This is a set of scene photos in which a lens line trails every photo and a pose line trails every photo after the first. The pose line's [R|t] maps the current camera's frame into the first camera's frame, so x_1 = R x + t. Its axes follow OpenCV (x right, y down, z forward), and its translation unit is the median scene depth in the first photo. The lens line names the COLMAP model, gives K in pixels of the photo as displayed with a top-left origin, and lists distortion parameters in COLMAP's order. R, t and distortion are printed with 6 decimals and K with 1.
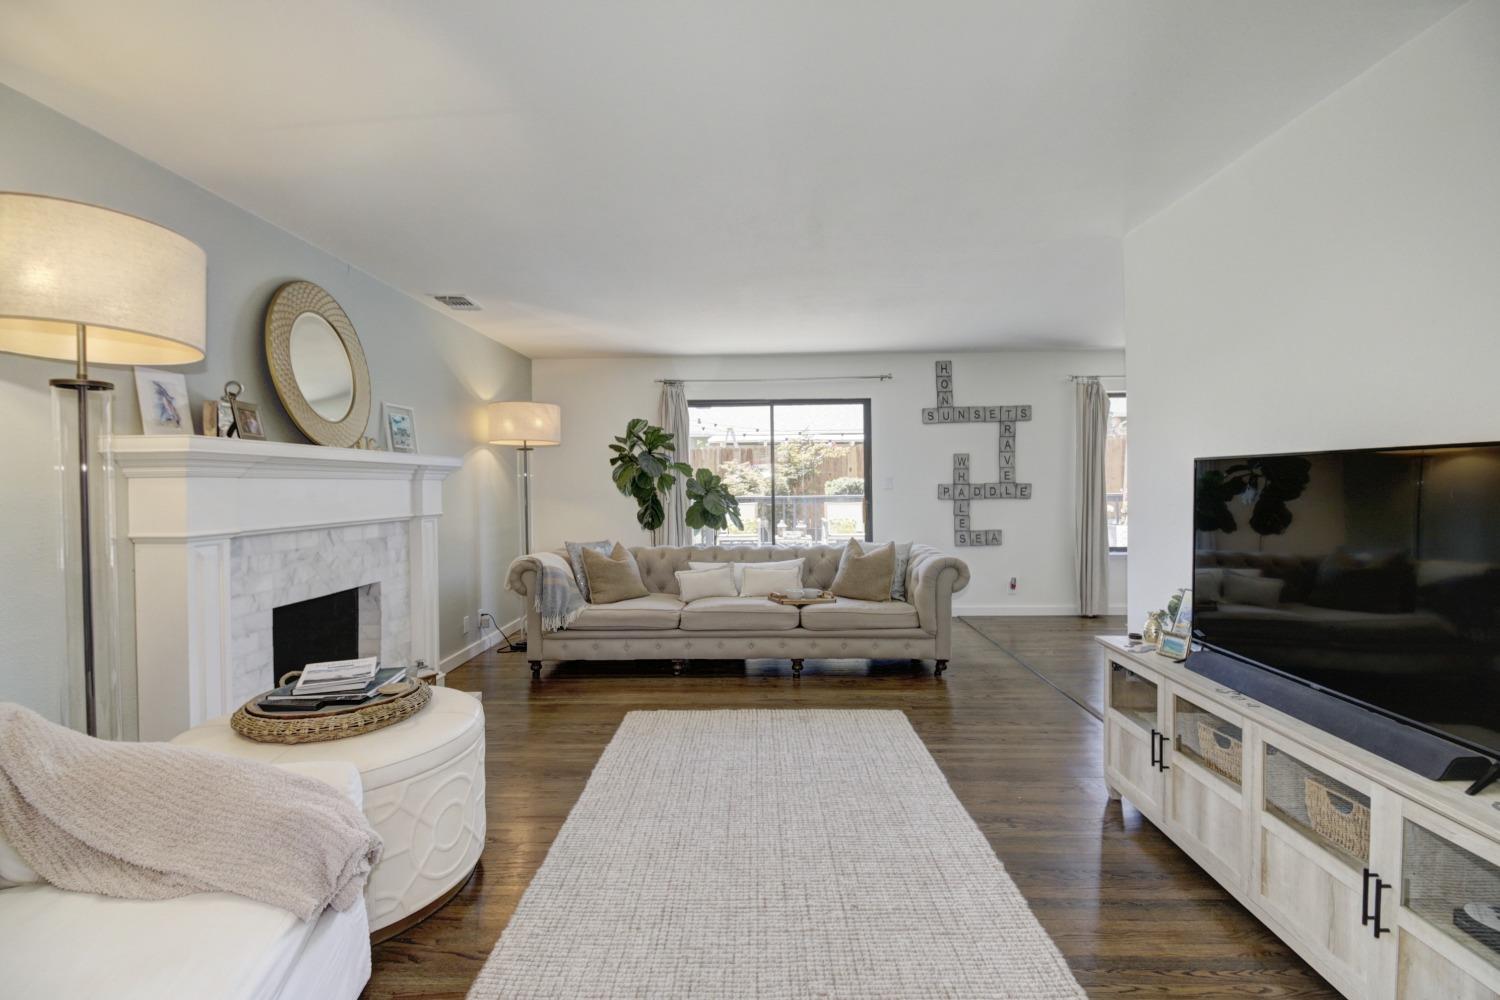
lens RADIAL K [[690.9, 0, 749.4], [0, 690.9, 492.2], [0, 0, 1]] dist [0.010930, -0.013857]
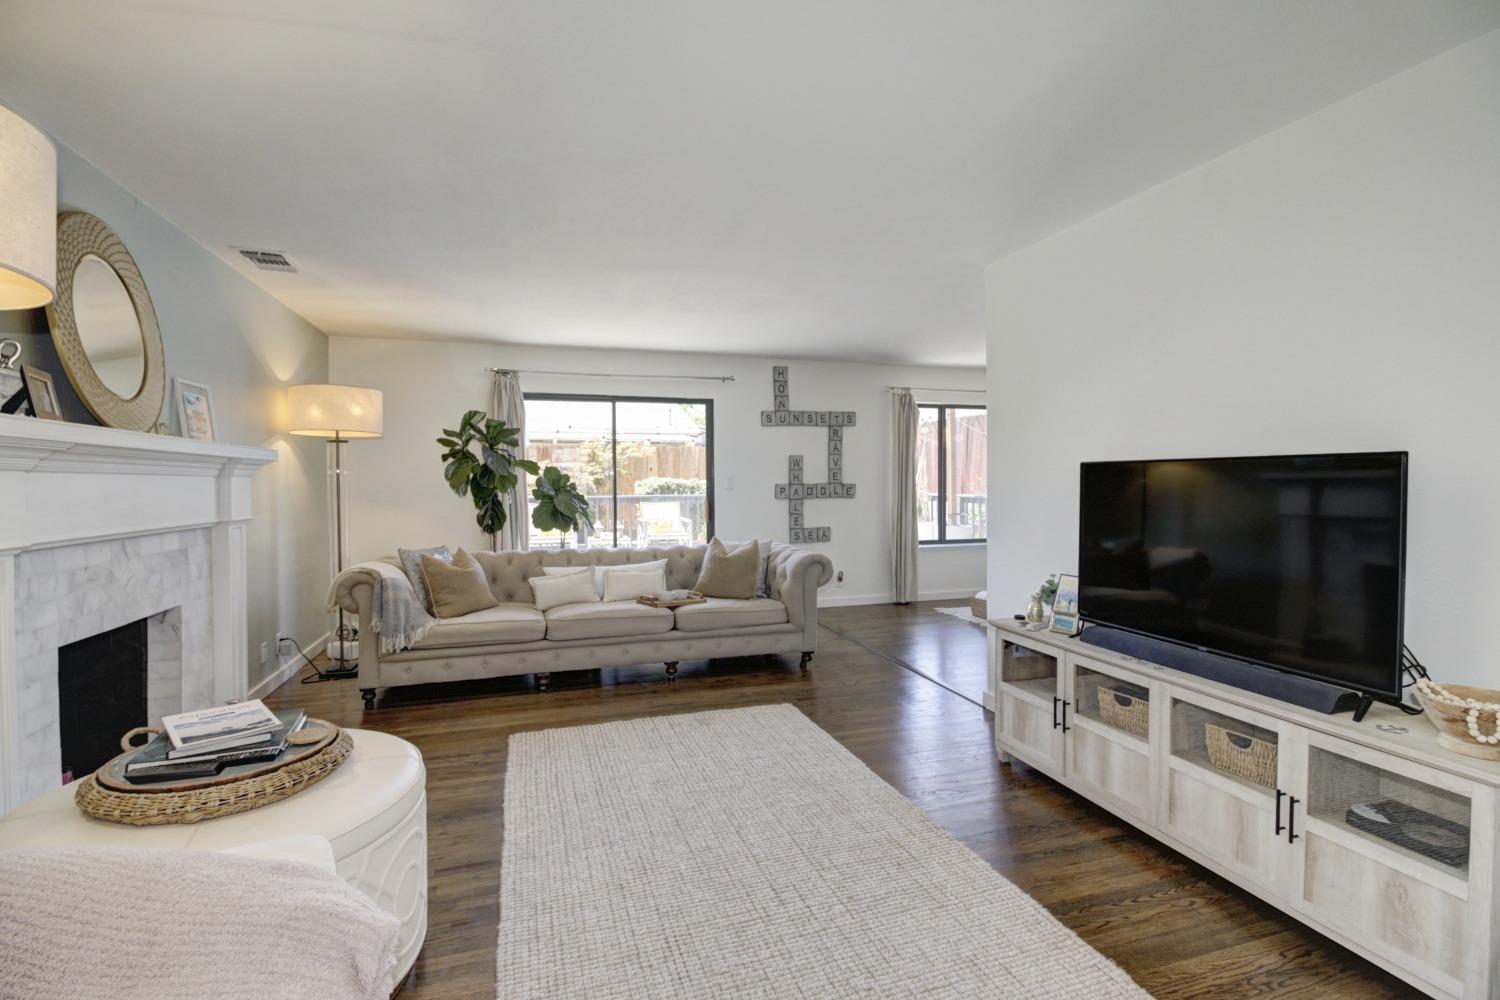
lens RADIAL K [[690.9, 0, 749.4], [0, 690.9, 492.2], [0, 0, 1]] dist [0.010930, -0.013857]
pose [[0.946364, -0.000230, 0.323104, -0.167724], [0.000276, 1.000000, -0.000098, 0.000857], [-0.323104, 0.000182, 0.946364, 0.044500]]
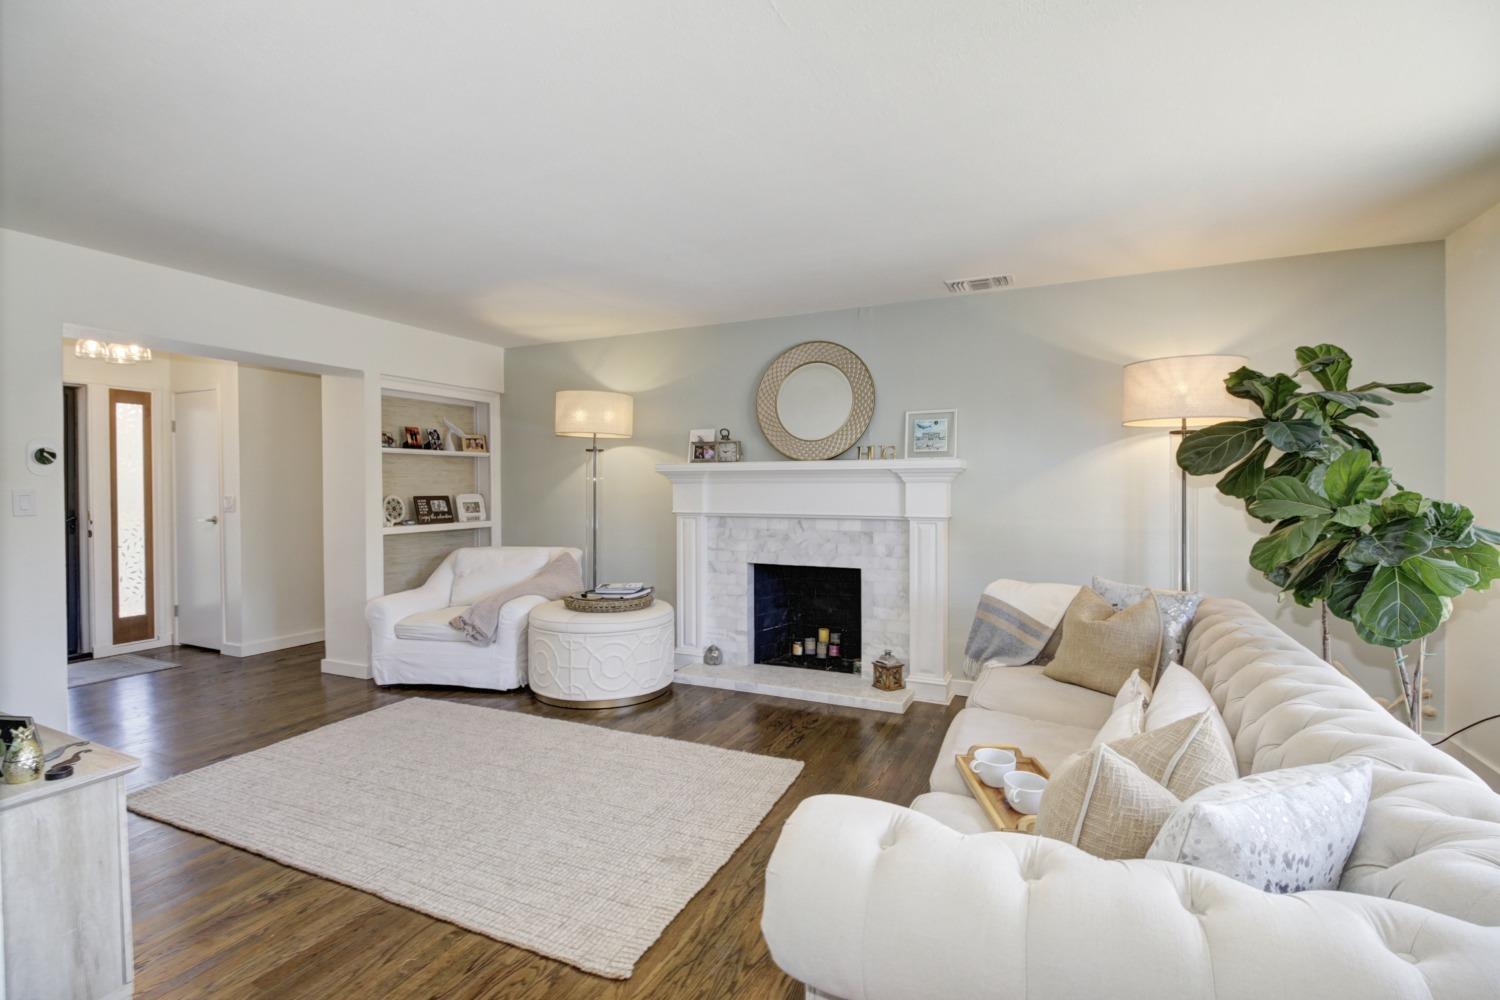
lens RADIAL K [[695.3, 0, 747.2], [0, 695.3, 496.4], [0, 0, 1]] dist [0.009701, -0.008521]
pose [[-0.405243, 0.024151, -0.913890, 0.602064], [-0.005369, 0.999571, 0.028796, -0.026533], [0.914193, 0.016576, -0.404939, 1.244697]]
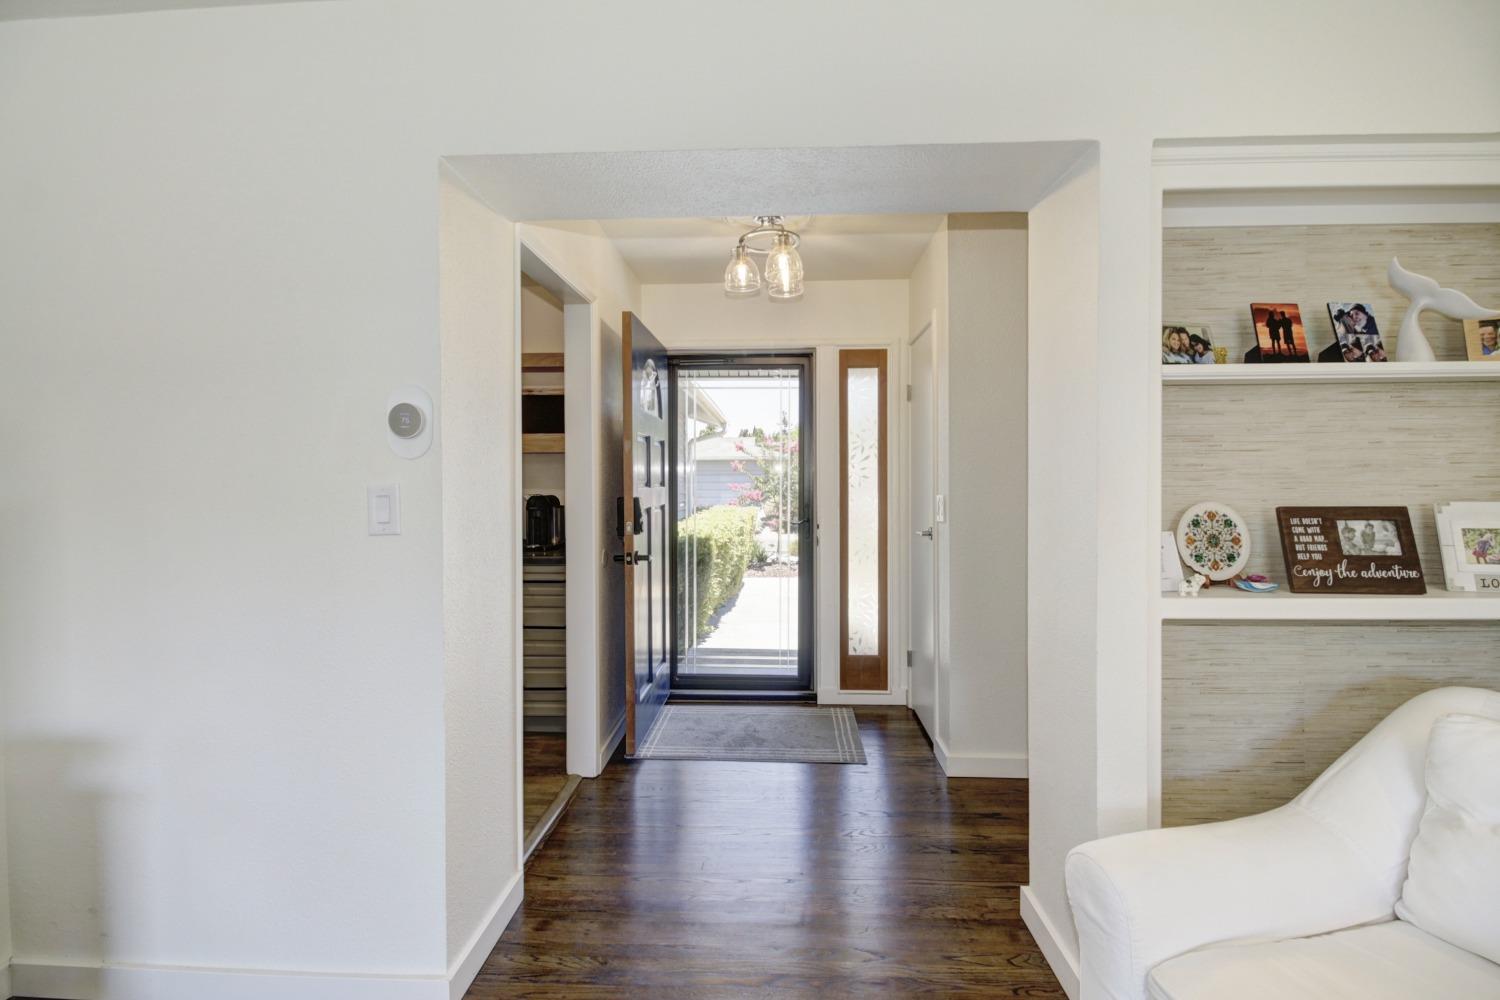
lens RADIAL K [[693.2, 0, 746.1], [0, 693.2, 494.0], [0, 0, 1]] dist [0.012518, -0.013521]
pose [[-0.999652, 0.012398, 0.023301, -0.035232], [0.013064, 0.999504, 0.028668, -0.010319], [-0.022934, 0.028963, -0.999317, 0.567447]]
